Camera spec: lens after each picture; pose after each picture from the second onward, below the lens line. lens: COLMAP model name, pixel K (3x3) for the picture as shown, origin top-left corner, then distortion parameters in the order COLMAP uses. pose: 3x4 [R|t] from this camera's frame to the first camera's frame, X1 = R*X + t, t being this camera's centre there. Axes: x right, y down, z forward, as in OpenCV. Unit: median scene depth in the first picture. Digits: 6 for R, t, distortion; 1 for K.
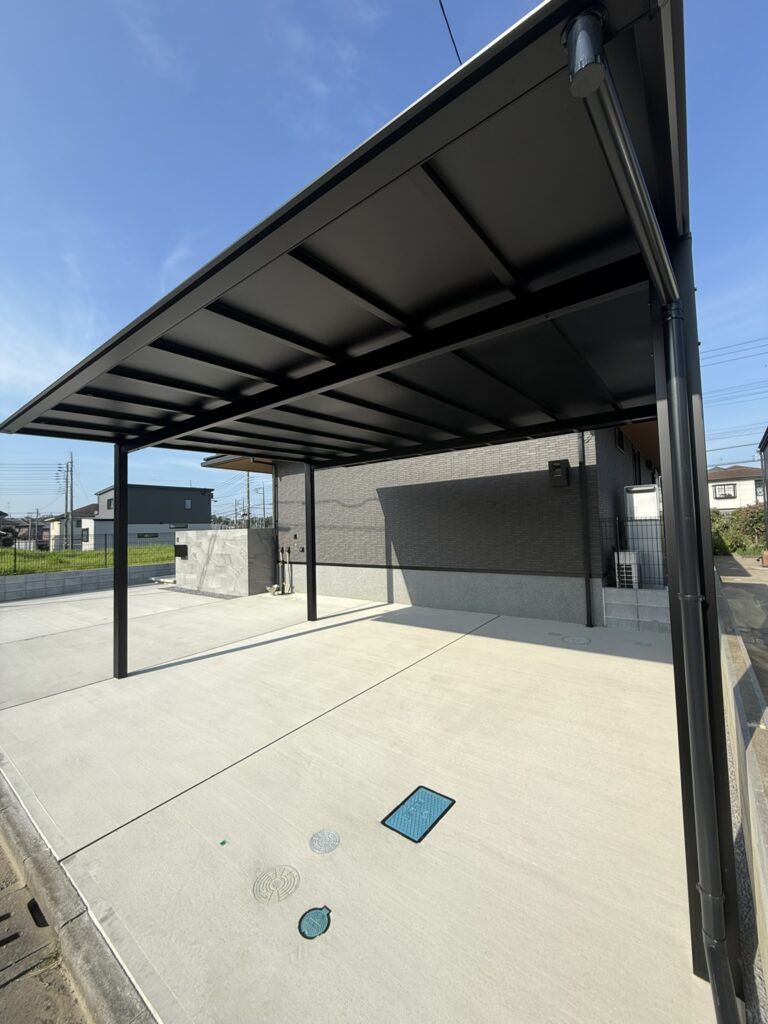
lens RADIAL K [[408.4, 0, 383.3], [0, 408.4, 508.5], [0, 0, 1]] dist [-0.000567, 0.000085]
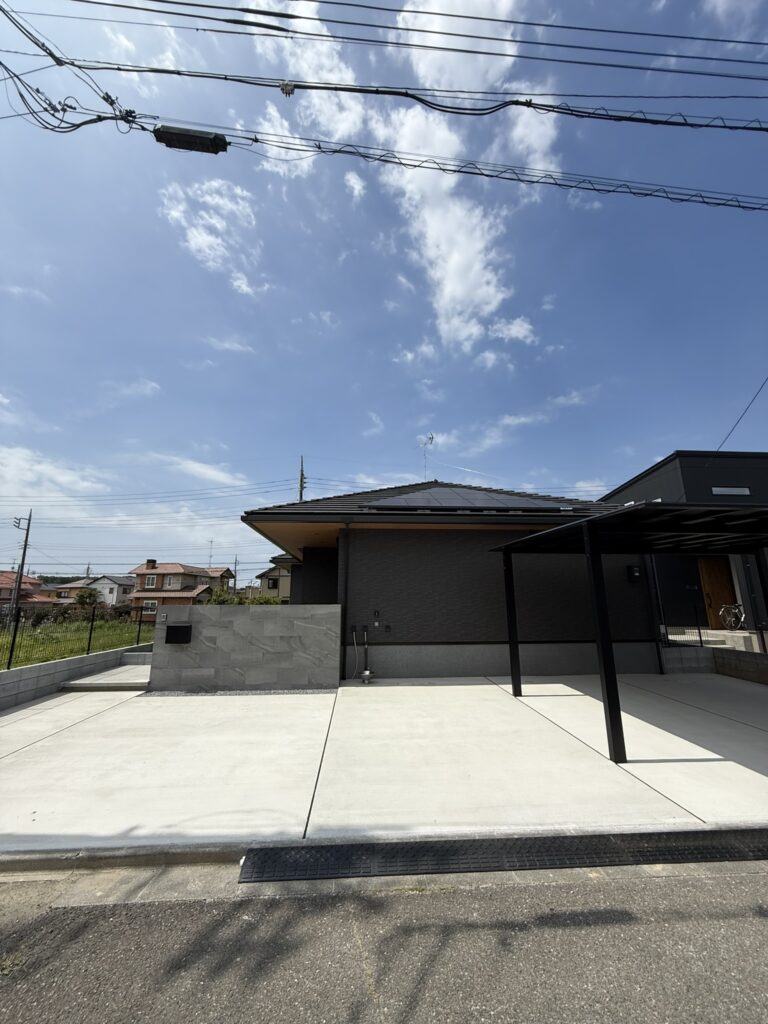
lens RADIAL K [[408.4, 0, 383.3], [0, 408.4, 508.5], [0, 0, 1]] dist [-0.000567, 0.000085]
pose [[0.750229, 0.166366, 0.639905, -0.839881], [-0.052674, 0.979789, -0.192975, 0.012110], [-0.659076, 0.111069, 0.743829, 0.274548]]
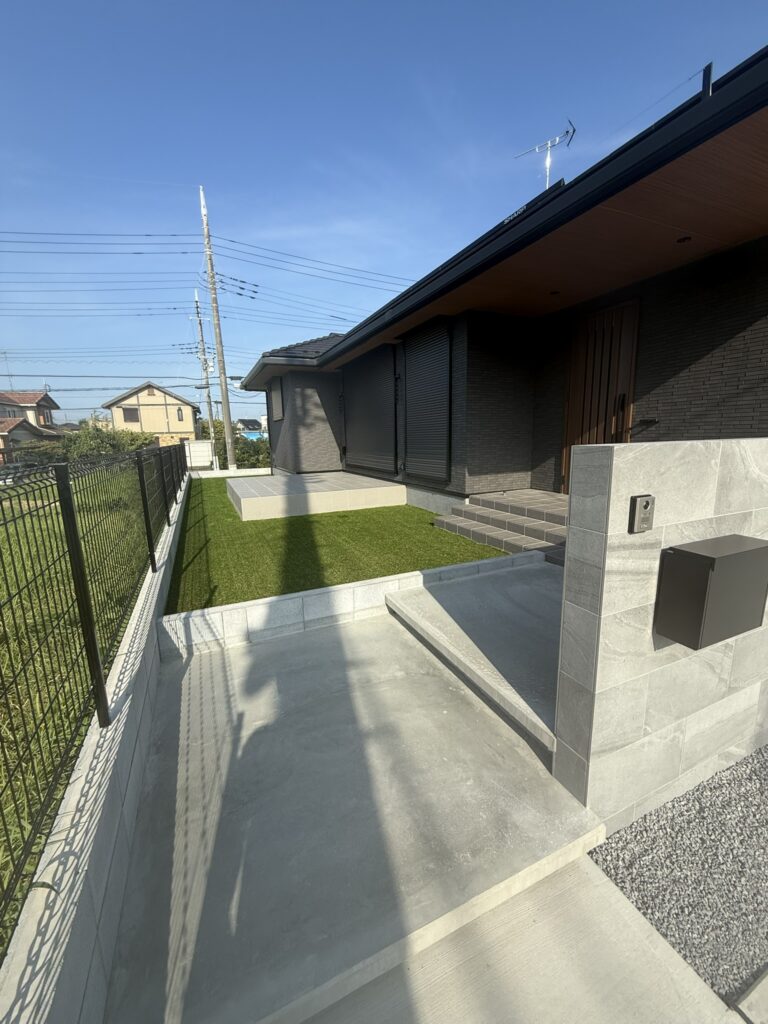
lens RADIAL K [[407.7, 0, 384.3], [0, 407.7, 505.2], [0, 0, 1]] dist [-0.000698, 0.000040]
pose [[0.464925, -0.141101, 0.874034, -0.777262], [-0.040276, 0.982826, 0.180088, 0.066833], [-0.884434, -0.118930, 0.451257, 1.208394]]
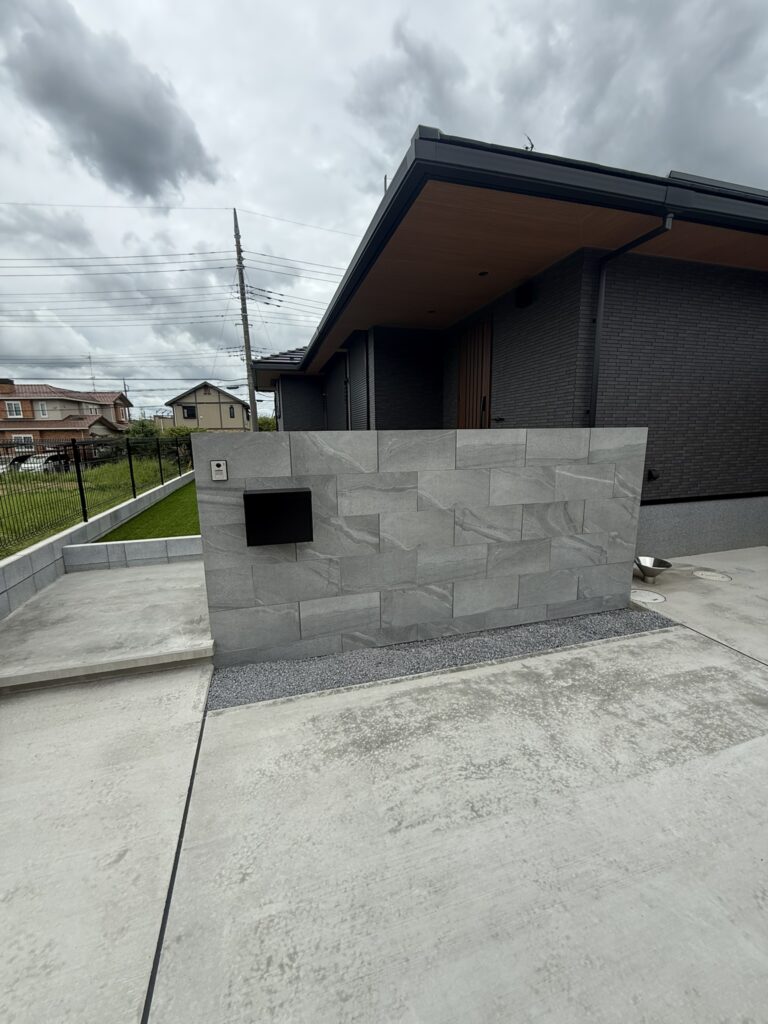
lens RADIAL K [[408.4, 0, 383.3], [0, 408.4, 508.5], [0, 0, 1]] dist [-0.000567, 0.000085]
pose [[0.584992, -0.132136, 0.800203, -0.762776], [-0.049133, 0.979053, 0.197588, 0.059050], [-0.809550, -0.154904, 0.566246, 0.963485]]
